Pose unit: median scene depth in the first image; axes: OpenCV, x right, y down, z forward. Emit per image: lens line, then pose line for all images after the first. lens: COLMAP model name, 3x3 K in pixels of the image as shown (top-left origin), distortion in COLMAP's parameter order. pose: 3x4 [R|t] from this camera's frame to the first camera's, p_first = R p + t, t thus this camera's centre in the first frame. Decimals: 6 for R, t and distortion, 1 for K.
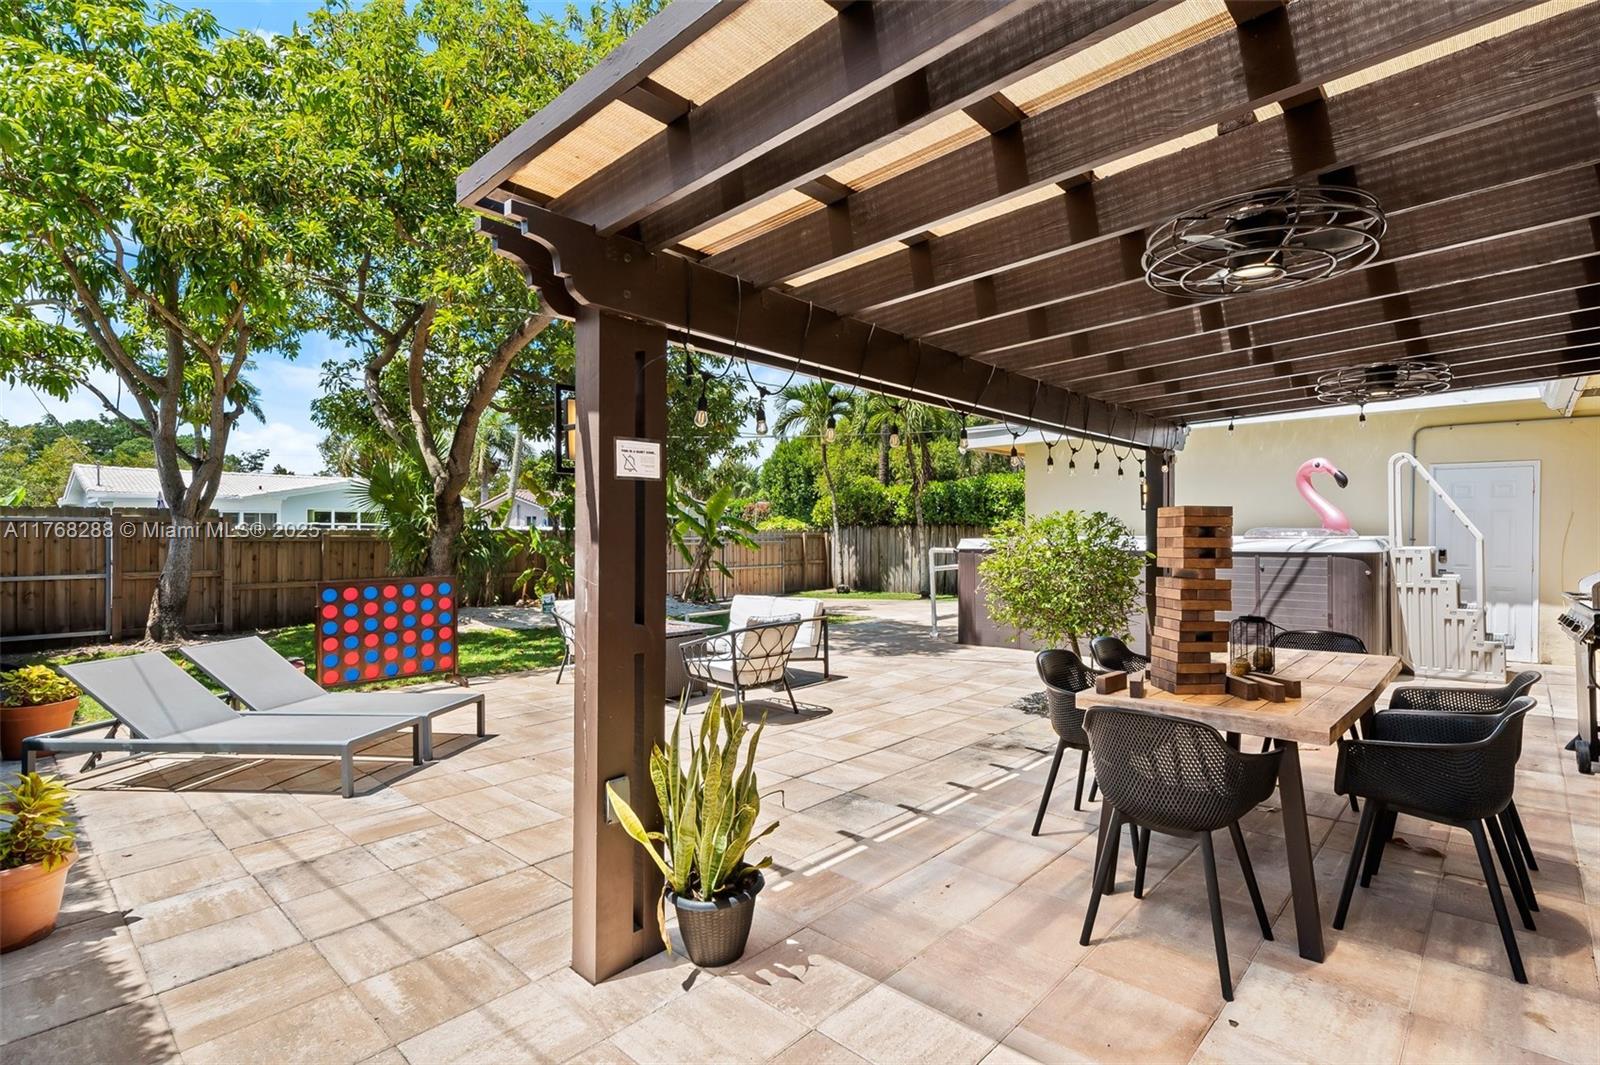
lens RADIAL K [[756.7, 0, 806.3], [0, 756.7, 528.4], [0, 0, 1]] dist [0.017360, -0.006008]
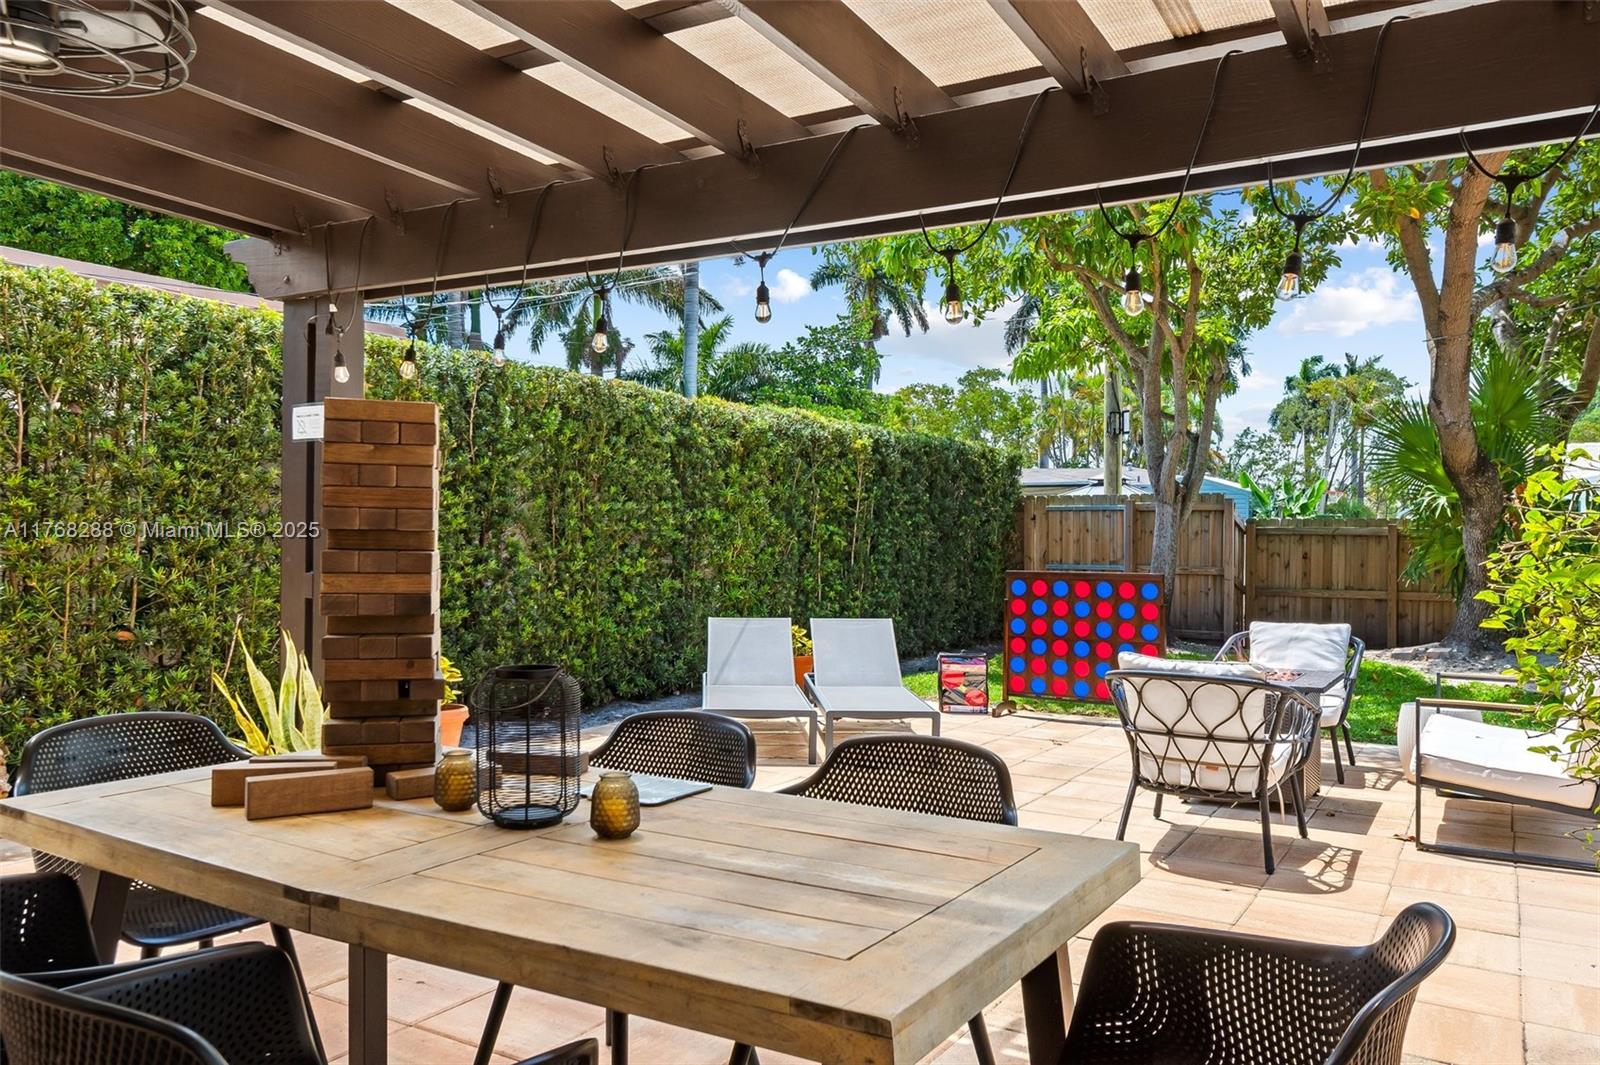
lens RADIAL K [[1164.3, 0, 799.7], [0, 1164.3, 568.0], [0, 0, 1]] dist [0.094900, 0.003118]
pose [[0.168001, 0.031281, -0.985290, 0.530528], [0.000569, 0.999493, 0.031829, 0.022007], [0.985787, -0.005908, 0.167898, 0.465648]]
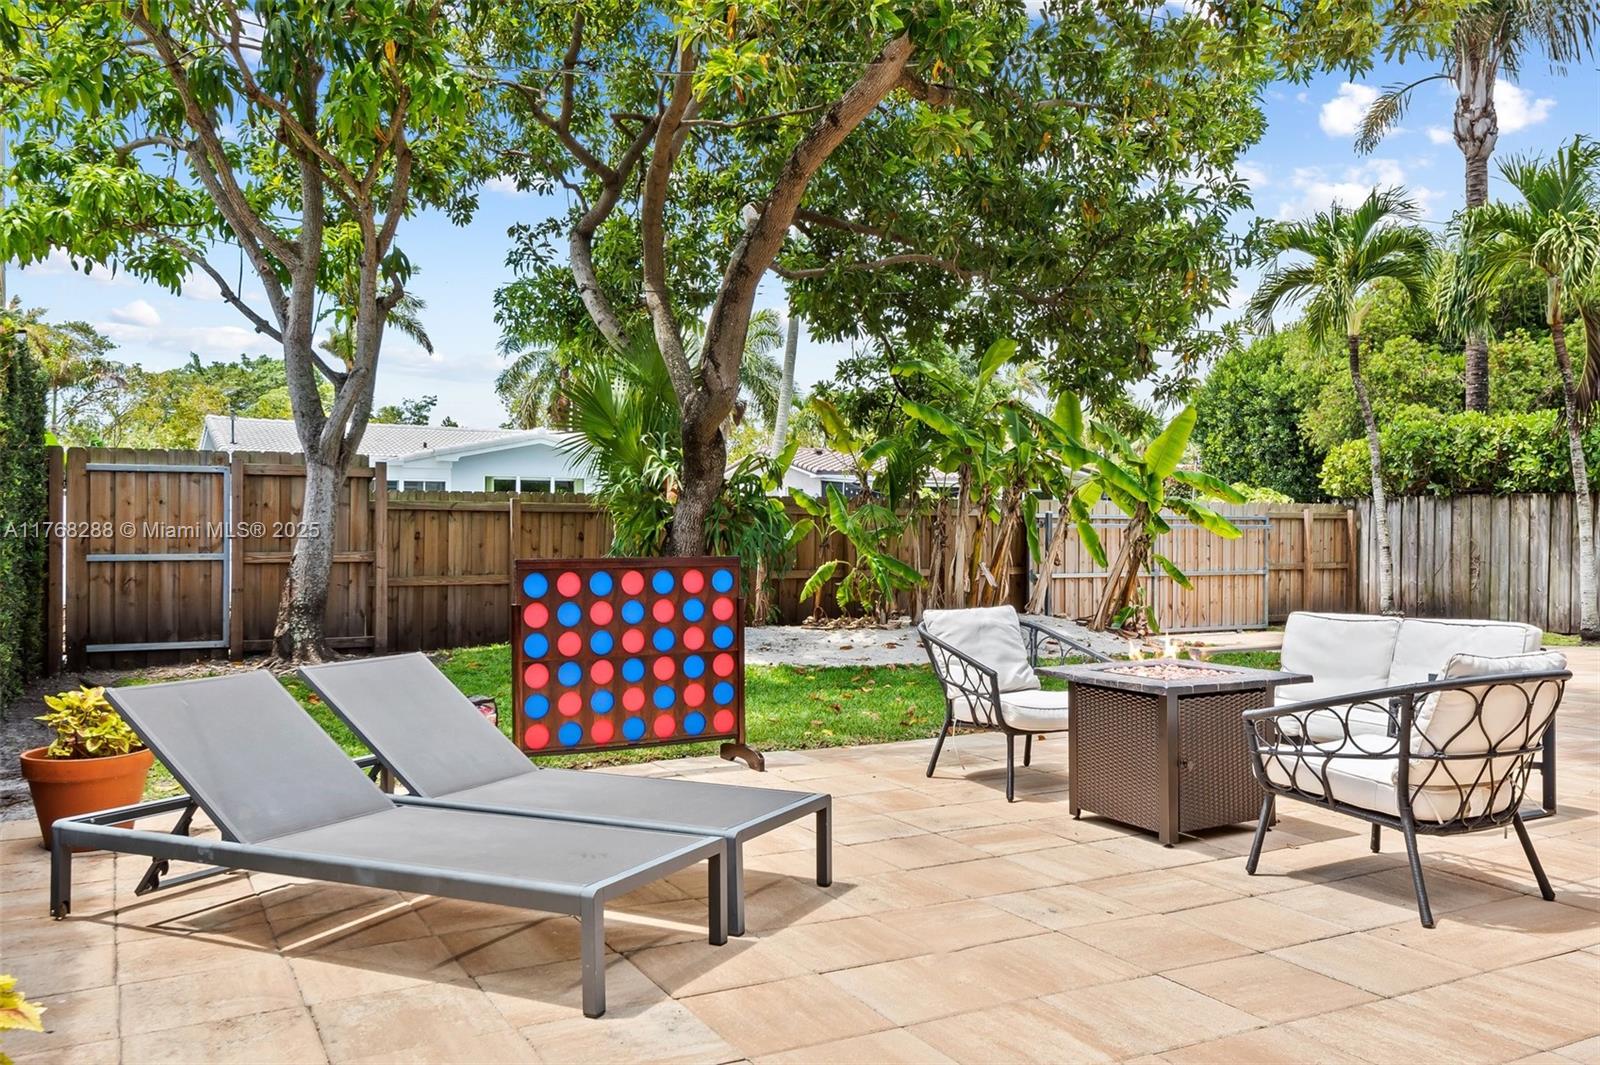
lens RADIAL K [[1264.9, 0, 813.0], [0, 1264.9, 527.0], [0, 0, 1]] dist [0.032628, -0.030611]
pose [[0.947771, 0.007326, -0.318866, -0.135683], [-0.004745, 0.999949, 0.008869, 0.033611], [0.318915, -0.006892, 0.947758, 0.187657]]
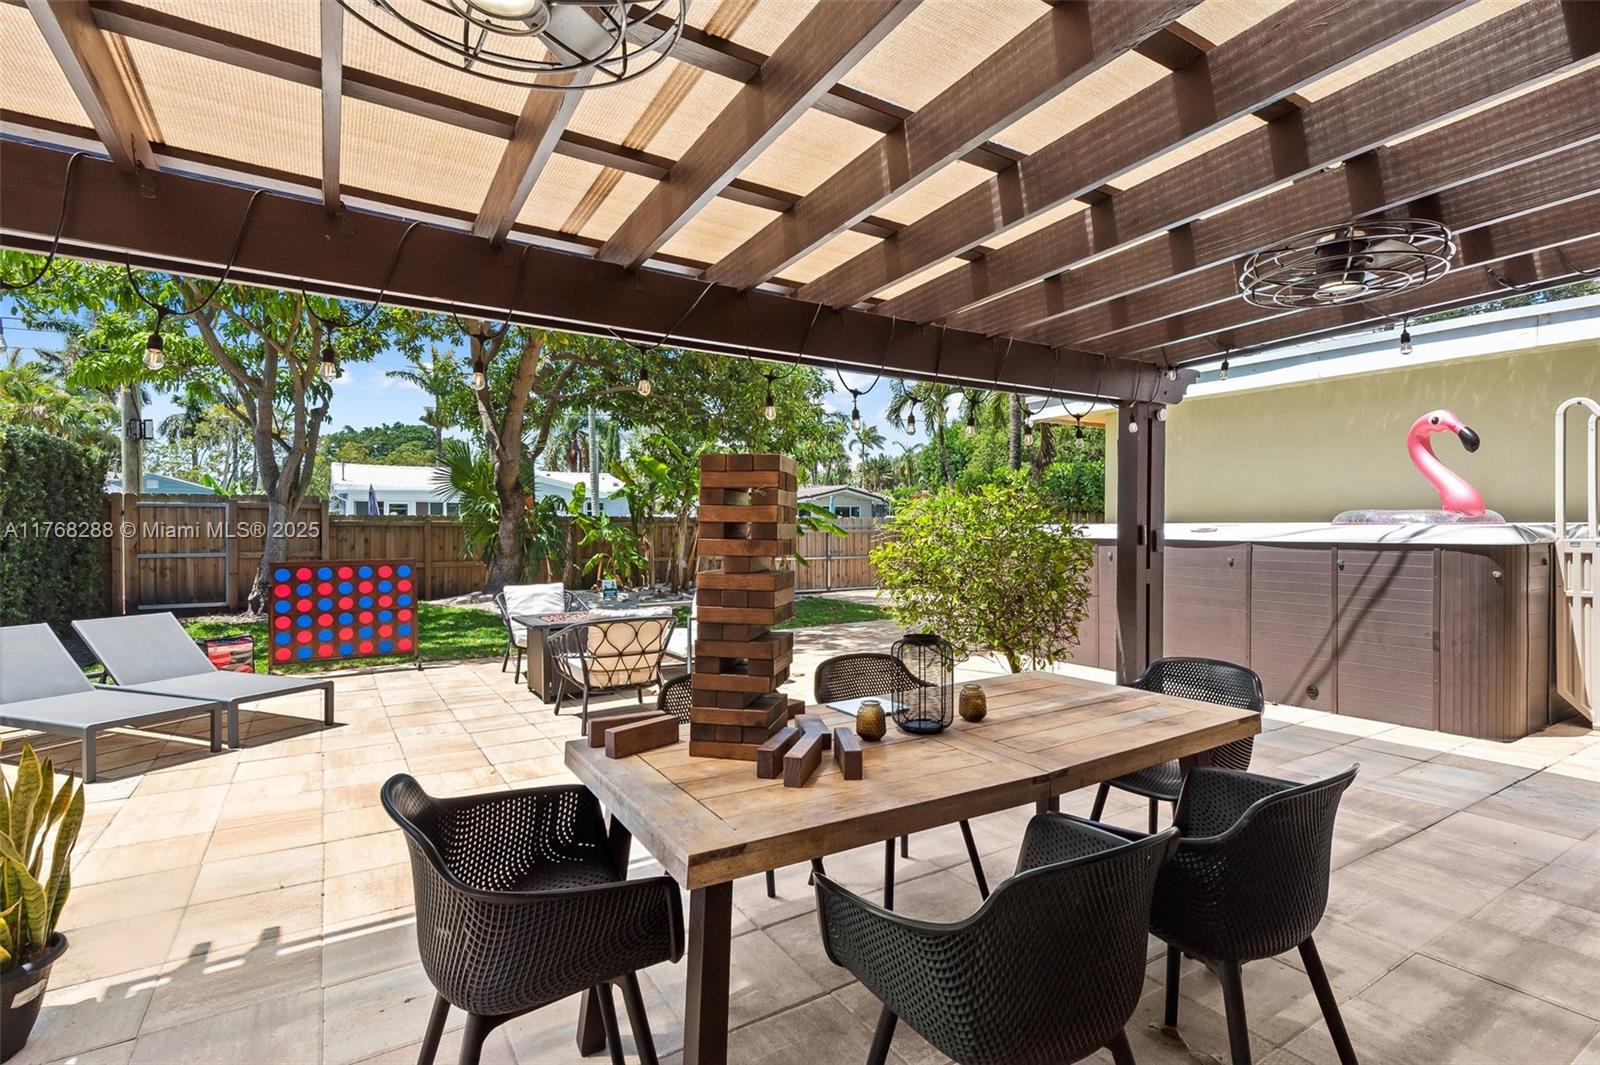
lens RADIAL K [[756.7, 0, 805.6], [0, 756.7, 526.1], [0, 0, 1]] dist [0.017360, -0.006008]
pose [[0.966376, 0.004754, -0.257089, 0.287952], [-0.002405, 0.999952, 0.009452, 0.009141], [0.257122, -0.008516, 0.966342, 0.164817]]
